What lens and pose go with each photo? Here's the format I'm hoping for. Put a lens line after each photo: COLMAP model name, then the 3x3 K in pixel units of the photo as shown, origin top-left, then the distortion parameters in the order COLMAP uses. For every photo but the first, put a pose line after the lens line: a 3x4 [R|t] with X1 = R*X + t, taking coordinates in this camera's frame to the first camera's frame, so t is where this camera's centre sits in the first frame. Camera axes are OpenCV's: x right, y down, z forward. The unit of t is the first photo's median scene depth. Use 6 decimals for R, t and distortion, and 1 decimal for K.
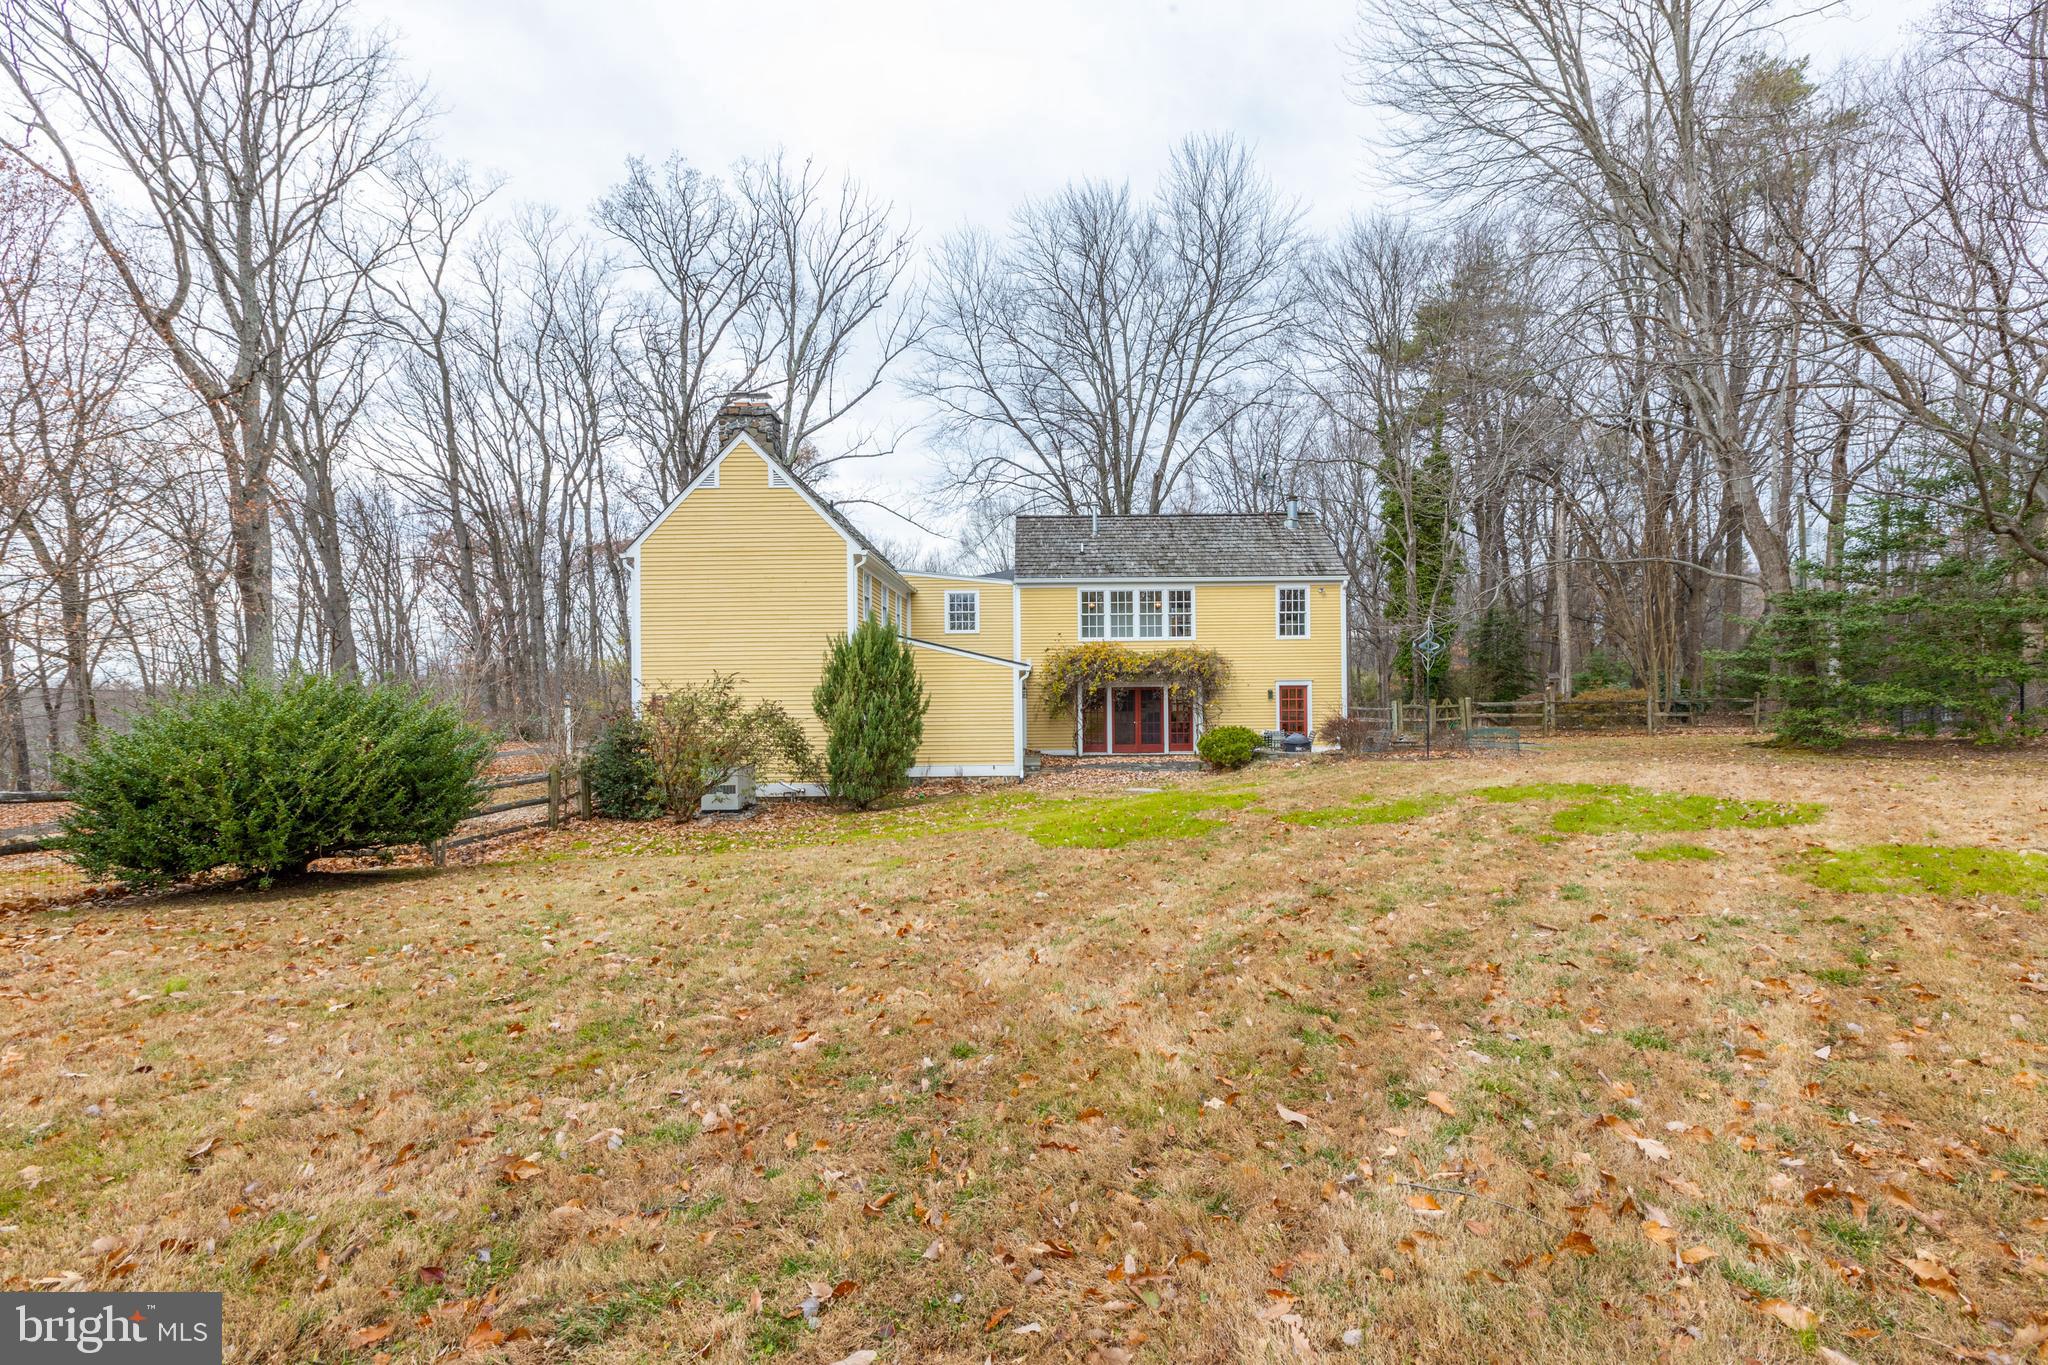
lens RADIAL K [[924.2, 0, 1024.0], [0, 924.2, 682.5], [0, 0, 1]] dist [0.000436, -0.000546]
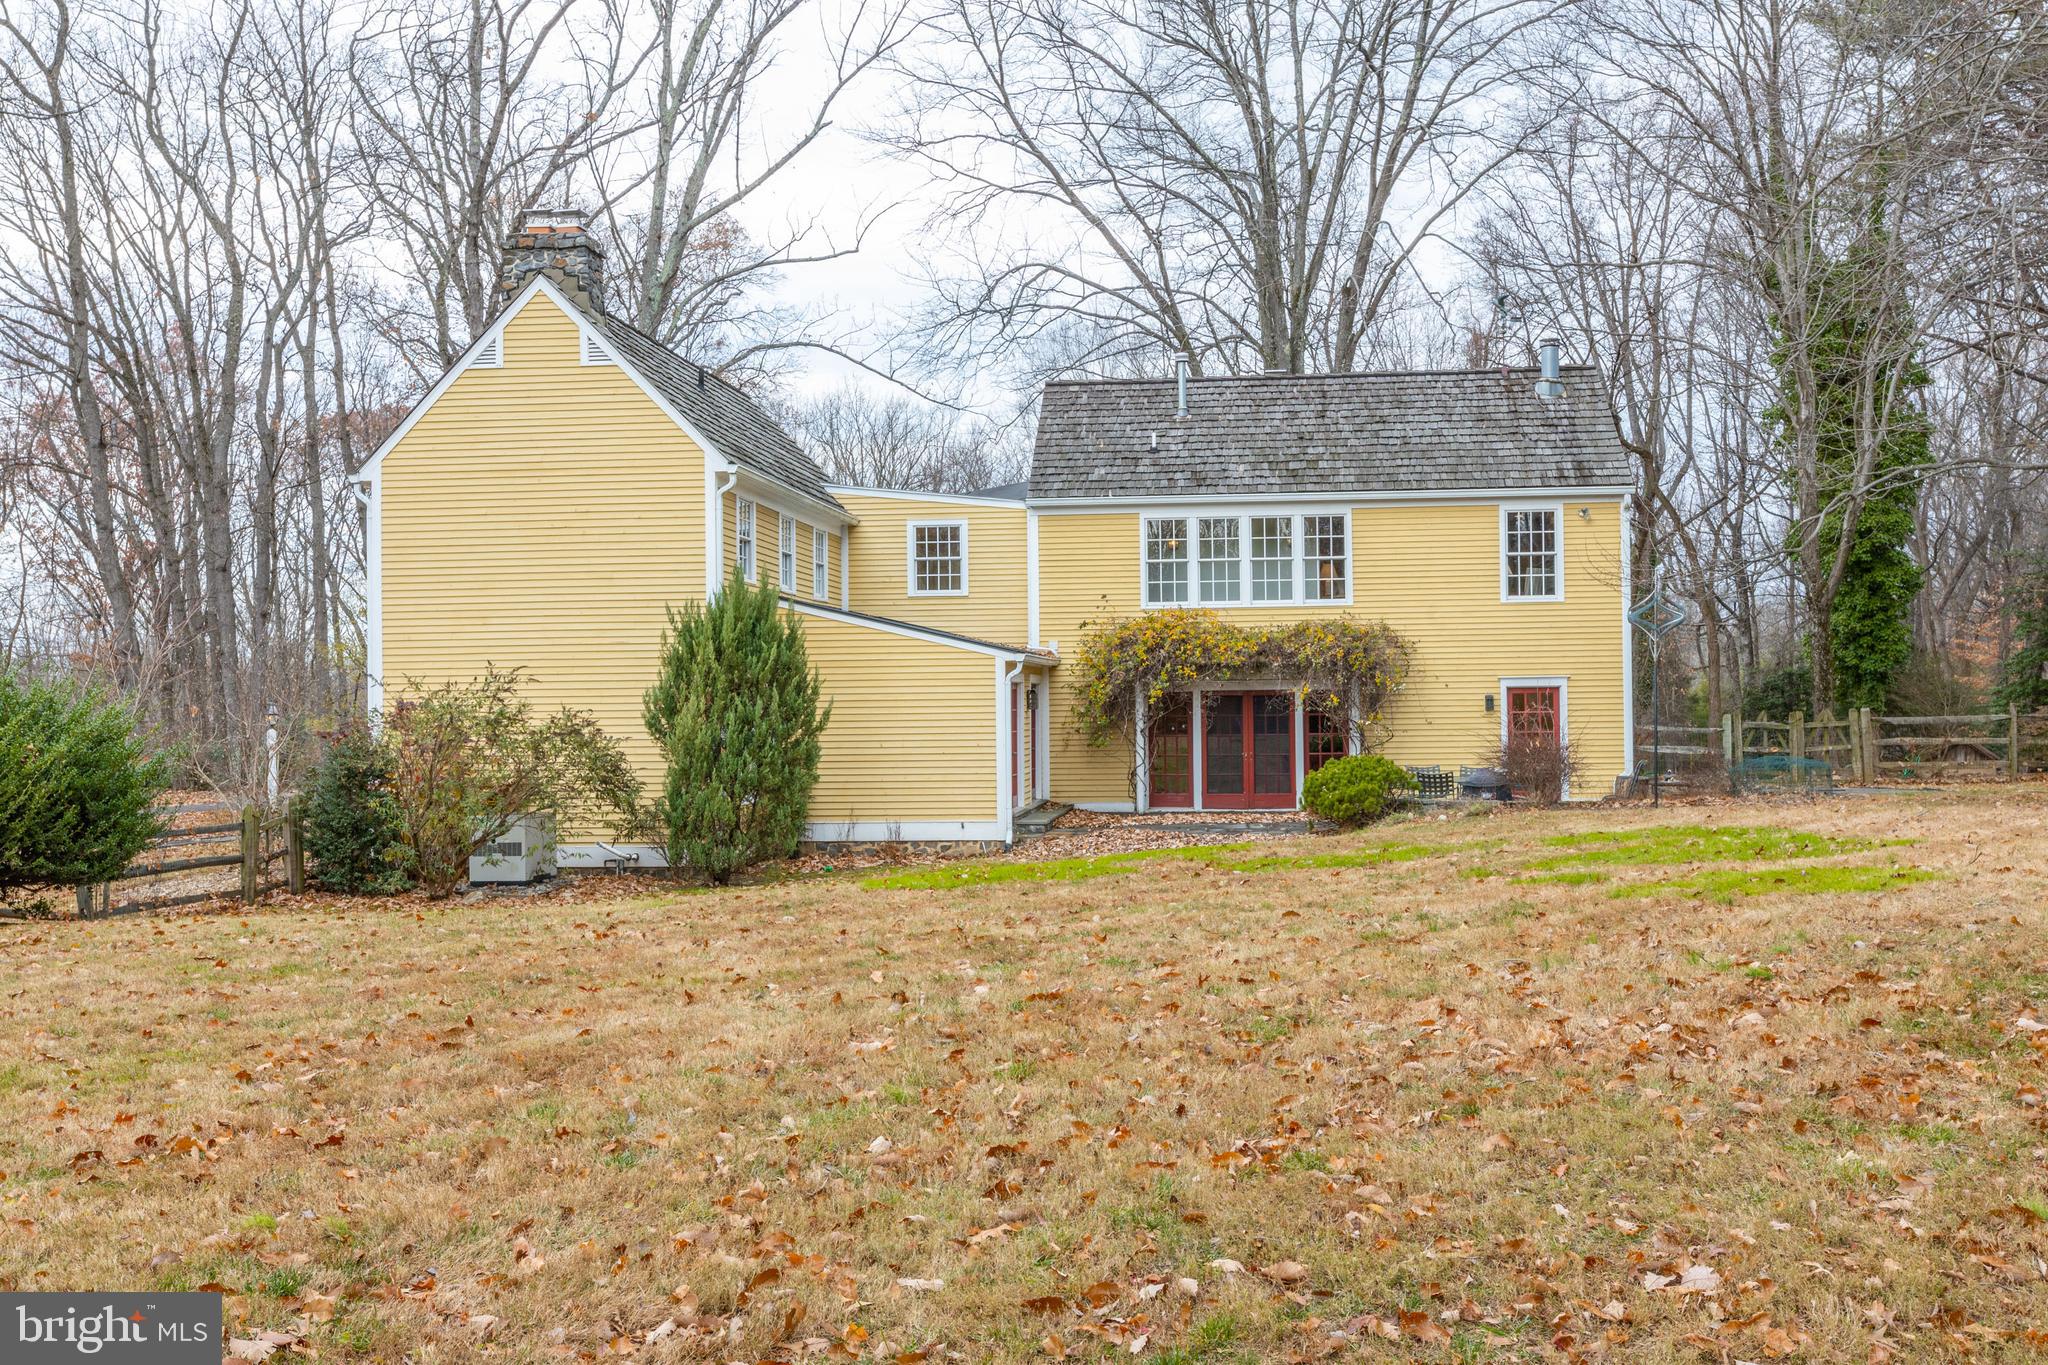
lens RADIAL K [[2057.9, 0, 1024.0], [0, 2057.9, 682.5], [0, 0, 1]] dist [0.003073, -0.027145]
pose [[0.993949, -0.001641, -0.109831, 0.124794], [0.001283, 0.999994, -0.003333, 0.004152], [0.109836, 0.003172, 0.993945, -0.246082]]
